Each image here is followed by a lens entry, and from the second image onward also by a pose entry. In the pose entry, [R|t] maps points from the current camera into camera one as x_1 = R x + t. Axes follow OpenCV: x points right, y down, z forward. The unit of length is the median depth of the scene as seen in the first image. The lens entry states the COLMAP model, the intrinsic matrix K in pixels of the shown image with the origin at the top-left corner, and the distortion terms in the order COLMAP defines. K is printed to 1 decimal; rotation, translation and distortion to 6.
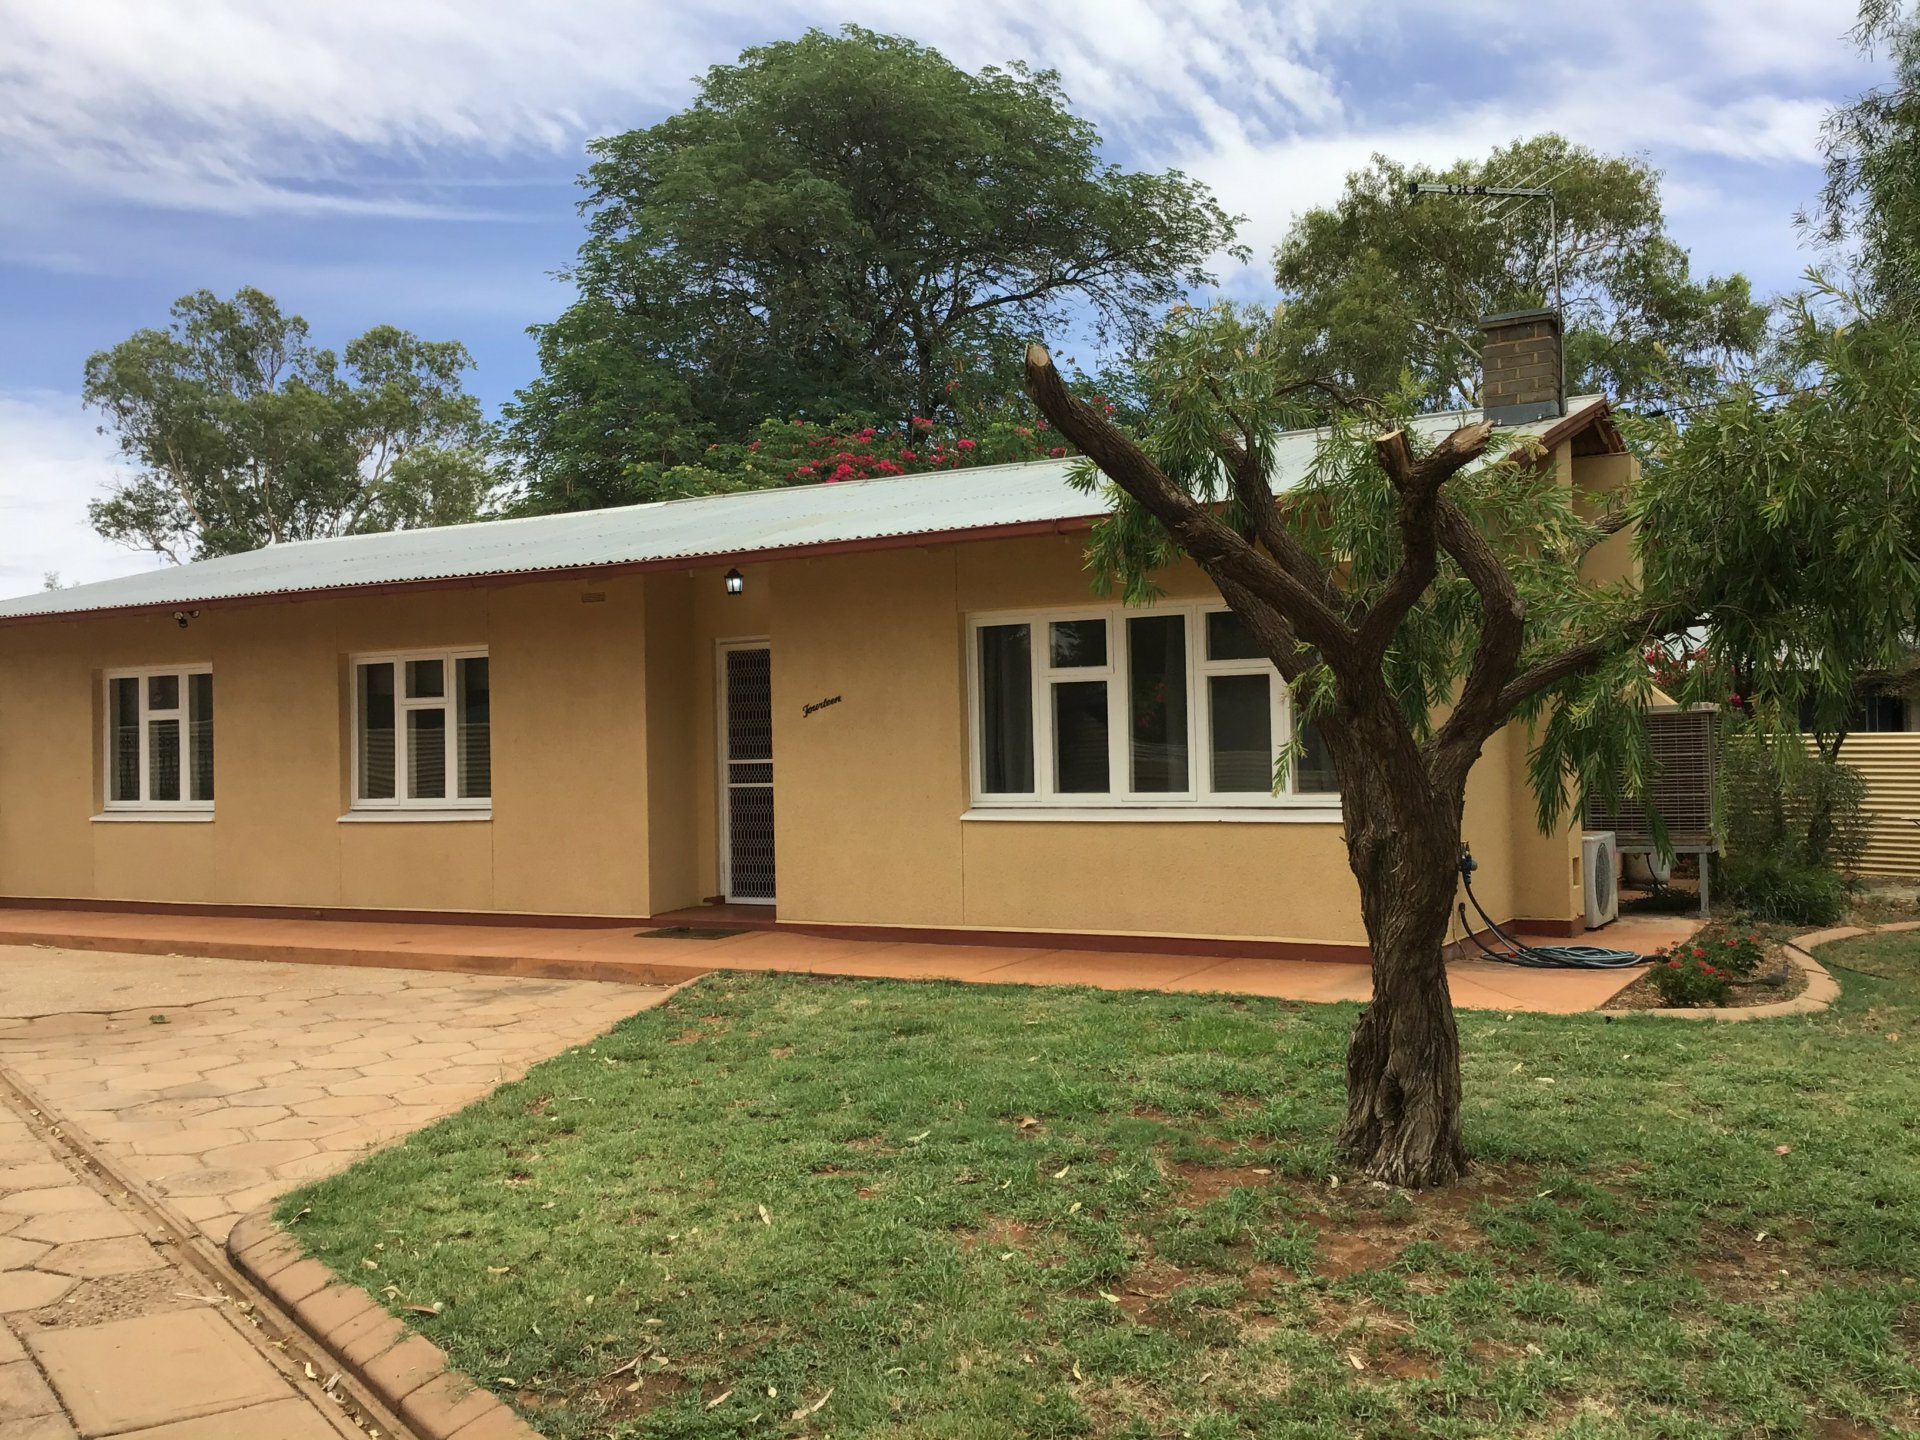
lens RADIAL K [[1715.7, 0, 964.0], [0, 1715.7, 722.4], [0, 0, 1]] dist [0.100566, -0.169848]
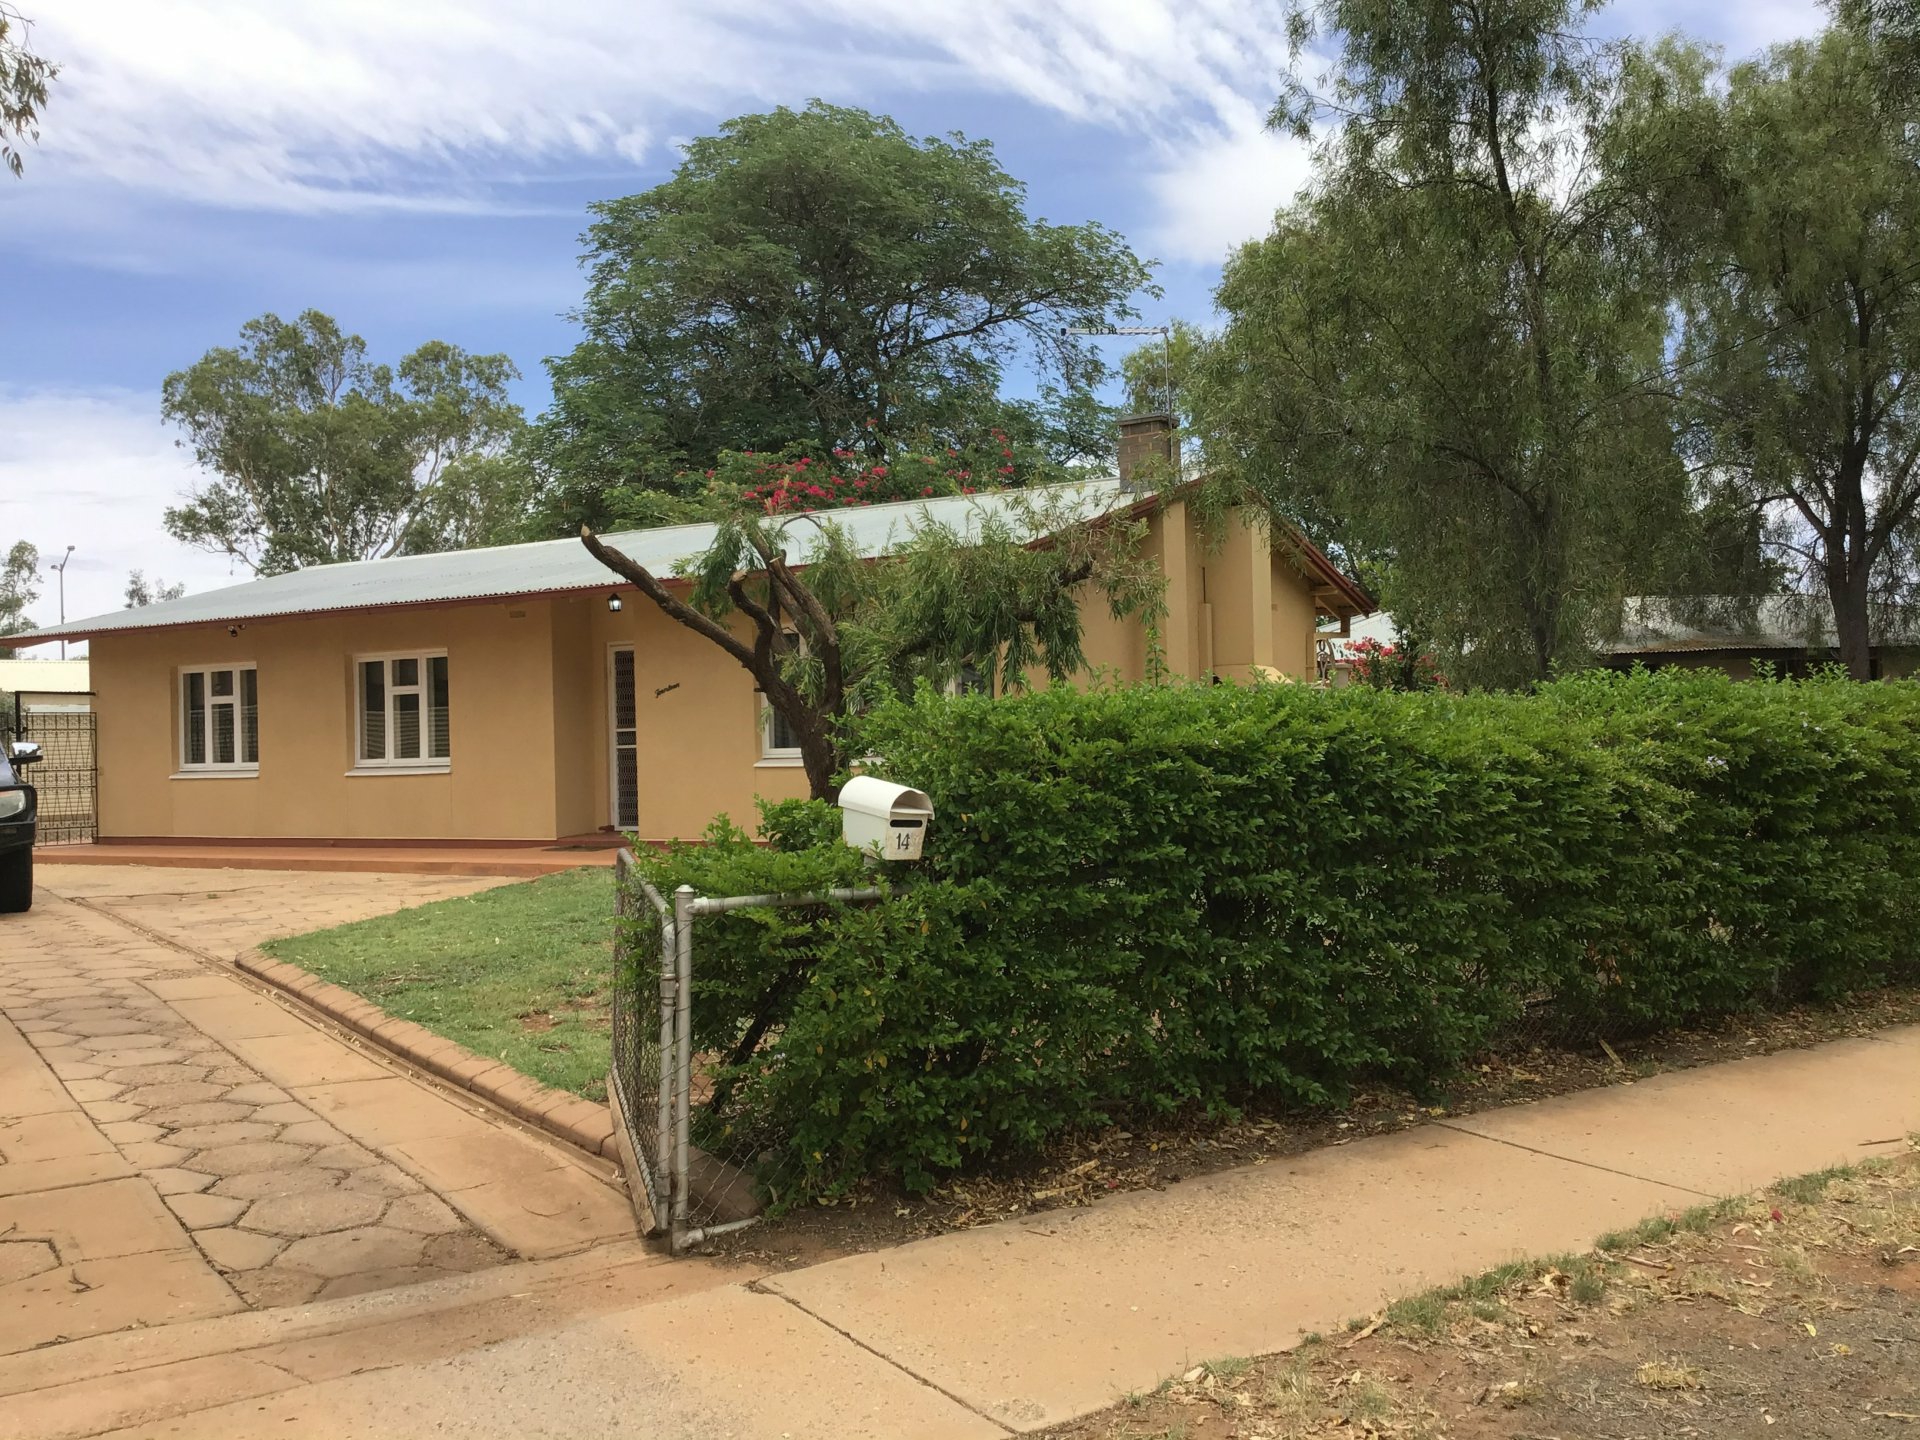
lens RADIAL K [[1715.7, 0, 958.9], [0, 1715.7, 714.5], [0, 0, 1]] dist [0.100566, -0.169848]
pose [[0.999171, -0.006362, -0.040203, 0.067992], [0.006535, 0.999970, 0.004188, 0.002068], [0.040175, -0.004447, 0.999183, -0.133617]]
